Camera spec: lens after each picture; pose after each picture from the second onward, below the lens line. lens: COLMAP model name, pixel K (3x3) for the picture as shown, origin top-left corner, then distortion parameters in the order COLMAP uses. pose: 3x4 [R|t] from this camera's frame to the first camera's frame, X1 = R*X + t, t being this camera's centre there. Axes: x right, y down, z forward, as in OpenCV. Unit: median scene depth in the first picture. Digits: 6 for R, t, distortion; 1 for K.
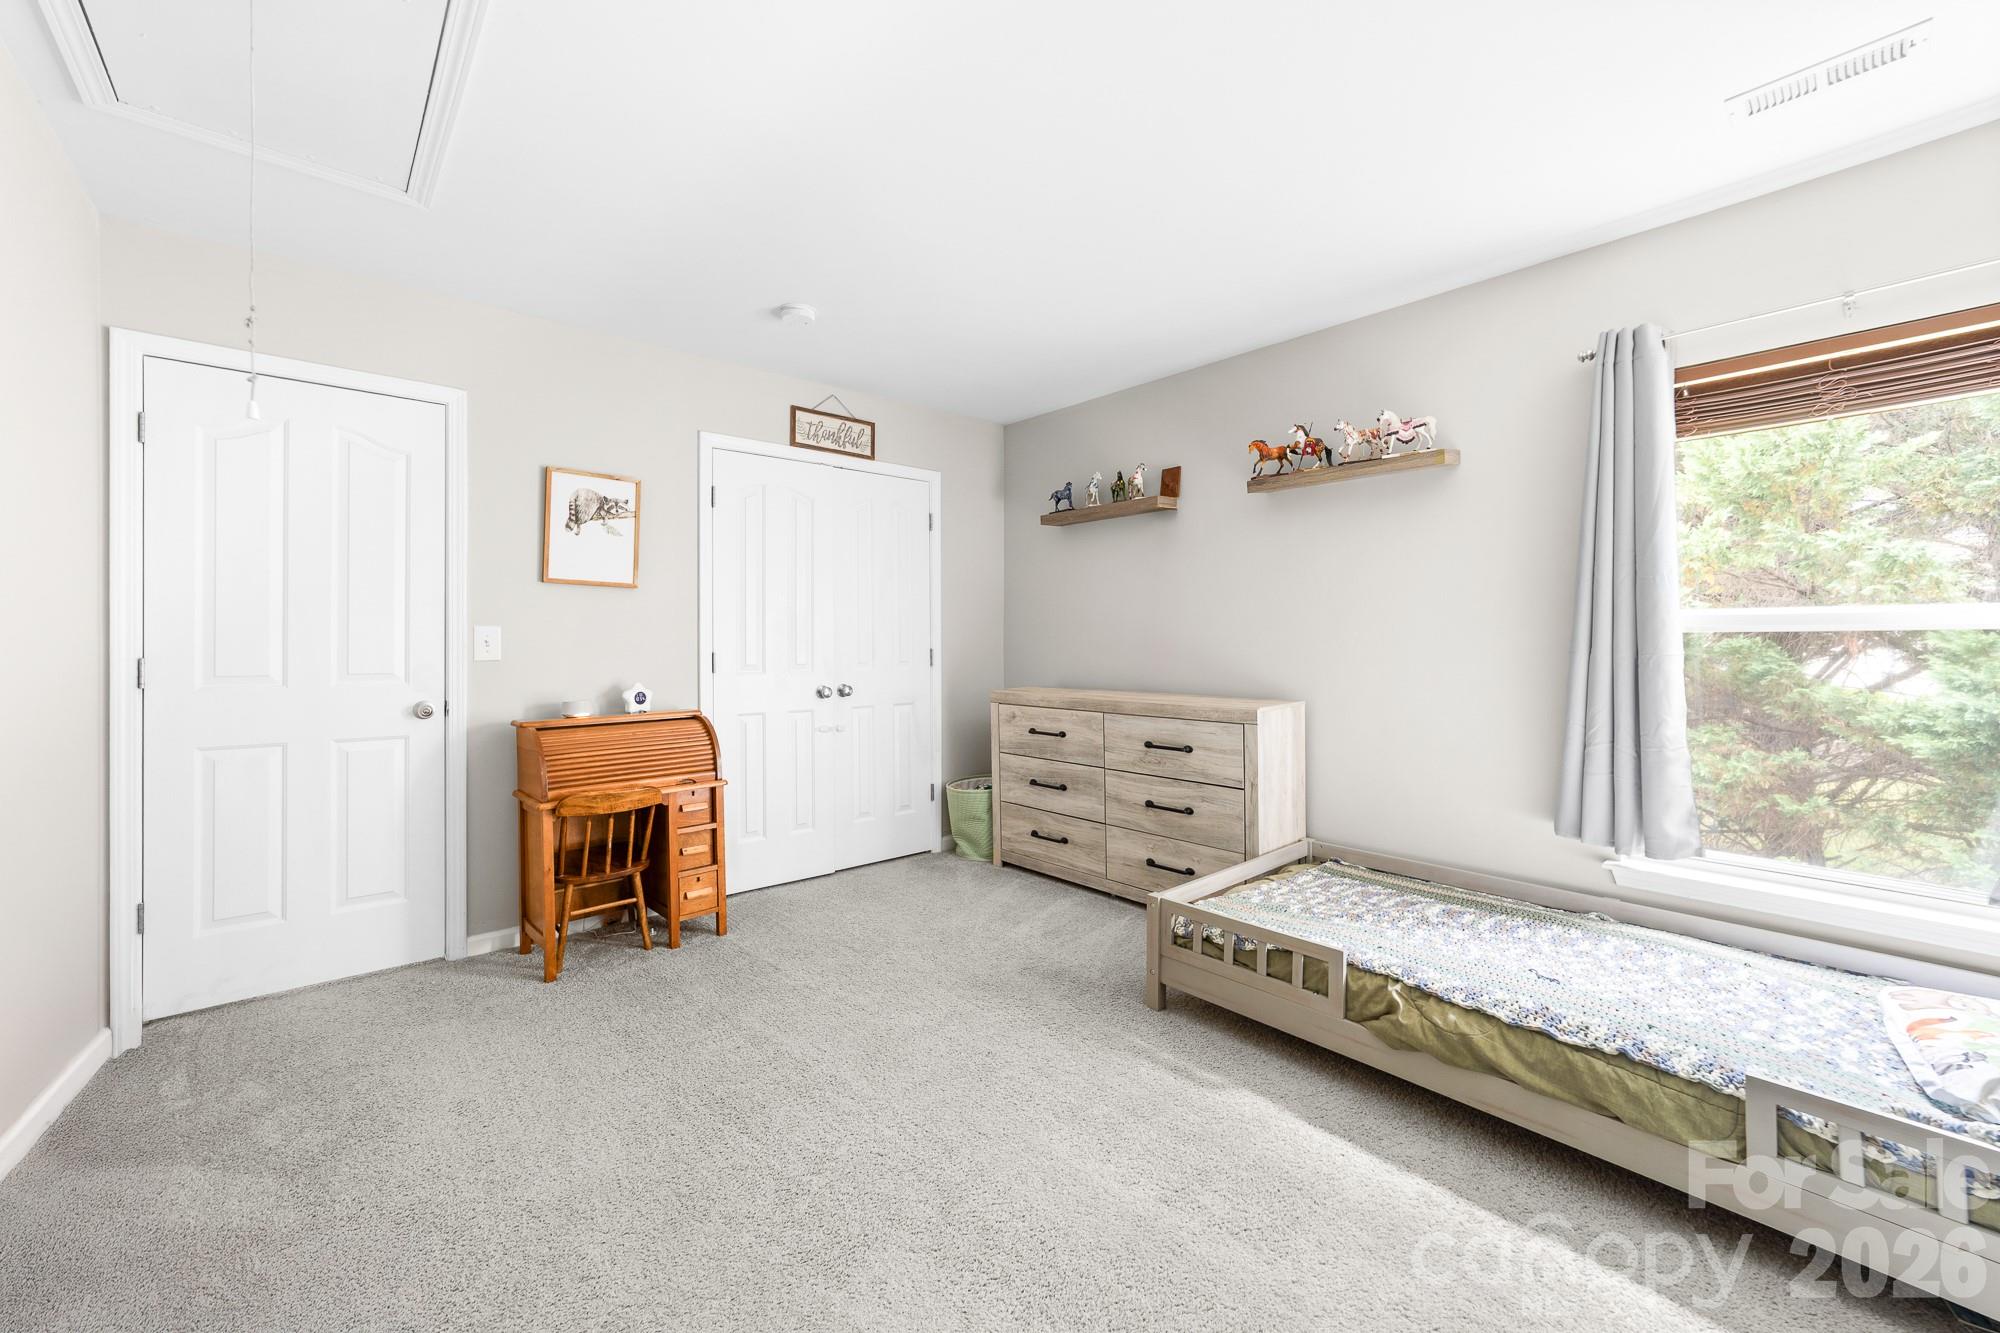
lens RADIAL K [[790.1, 0, 1000.0], [0, 790.1, 666.5], [0, 0, 1]] dist [-0.001754, -0.000046]
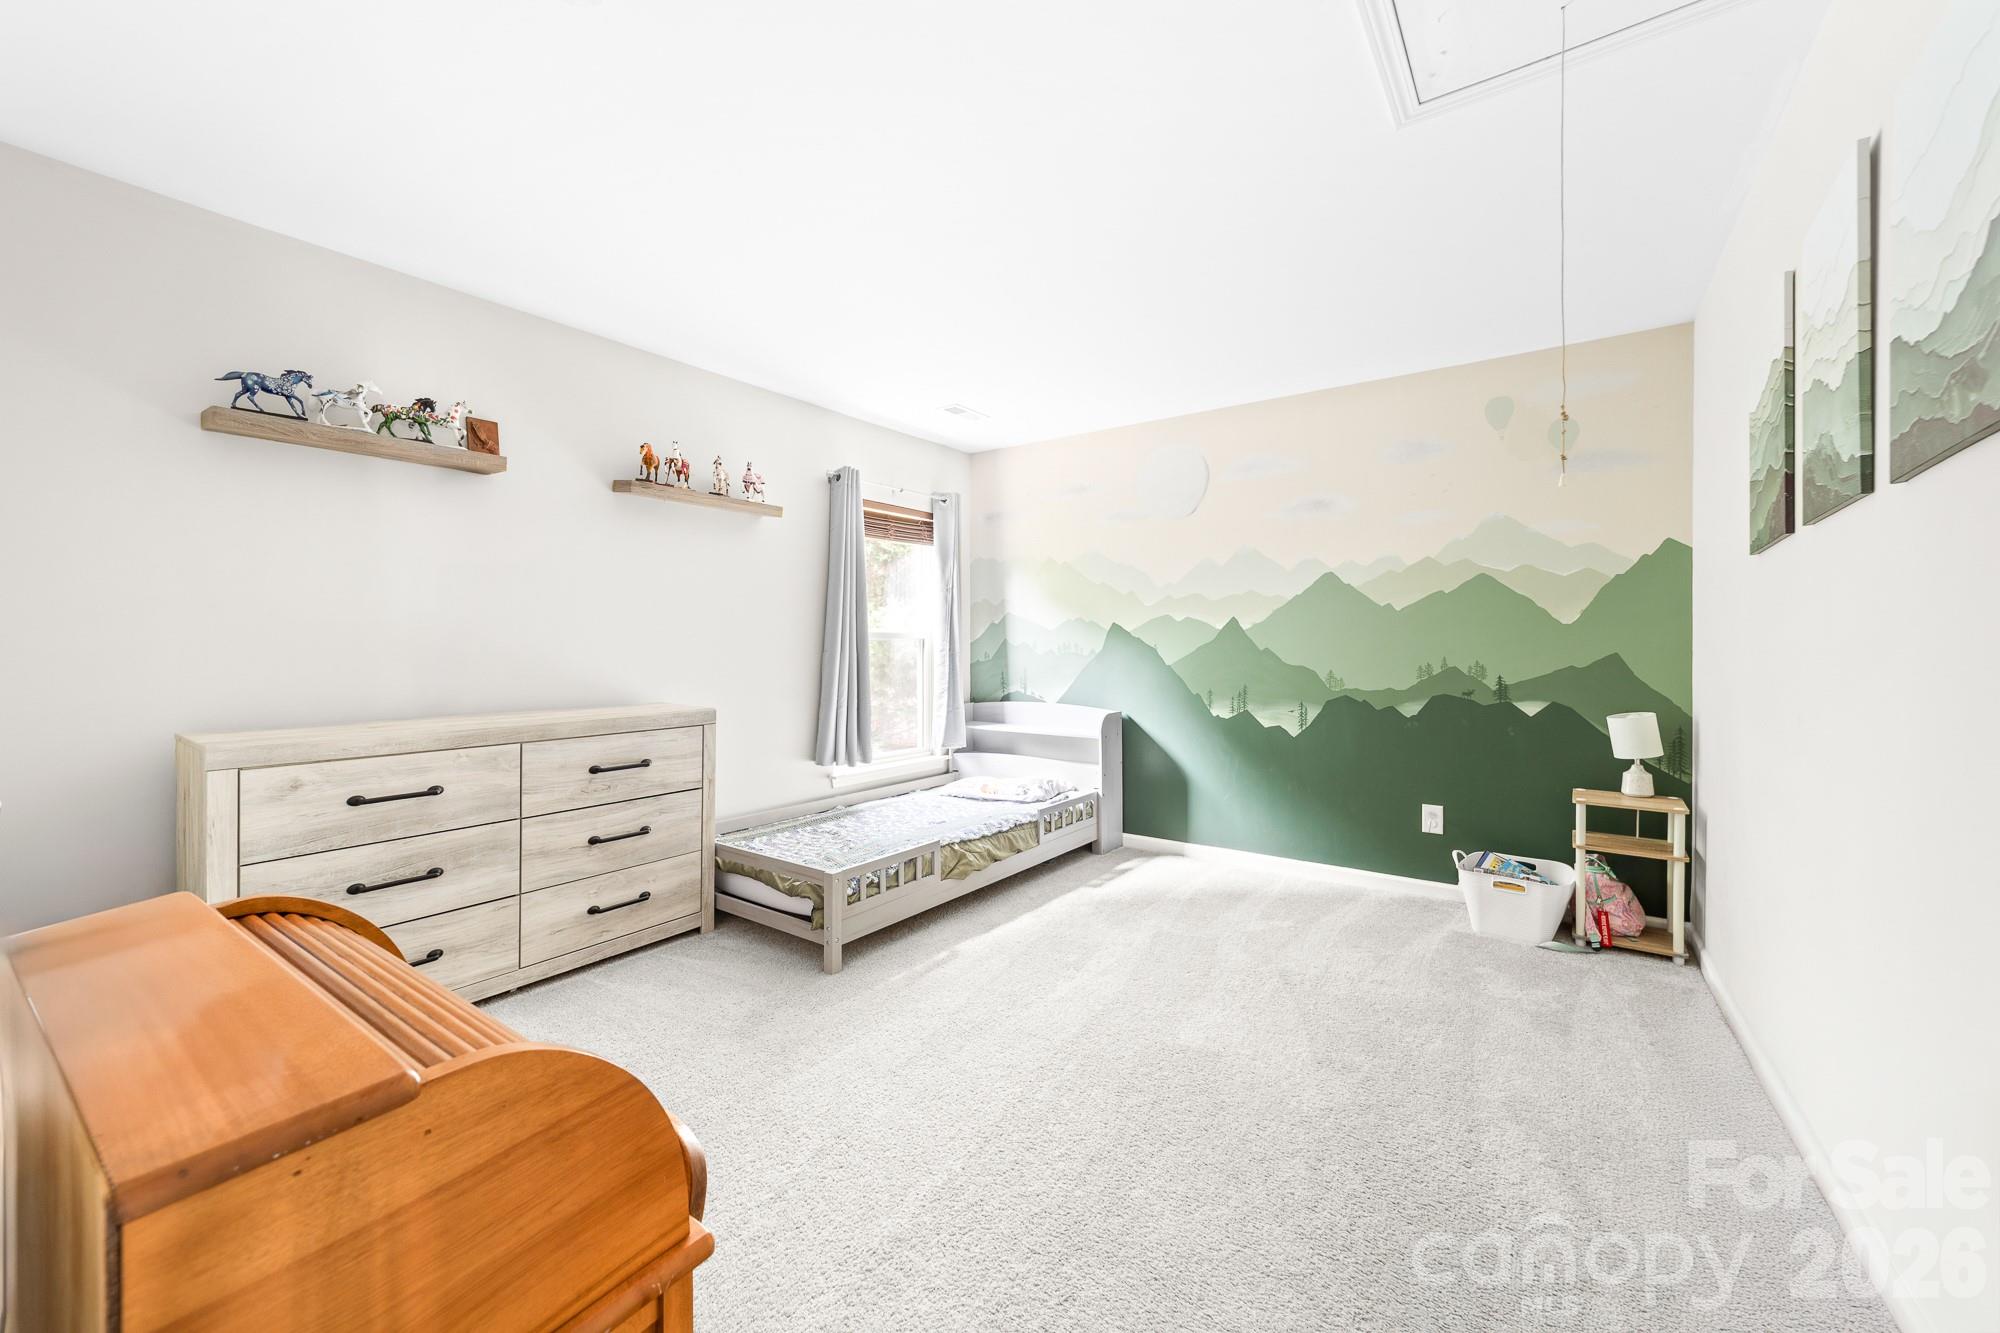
lens RADIAL K [[783.6, 0, 985.9], [0, 783.6, 666.1], [0, 0, 1]] dist [-0.001903, 0.000302]
pose [[-0.209014, -0.029561, 0.977466, -0.747871], [0.027088, 0.998984, 0.036004, -0.031126], [-0.977537, 0.034003, -0.208001, 0.810719]]
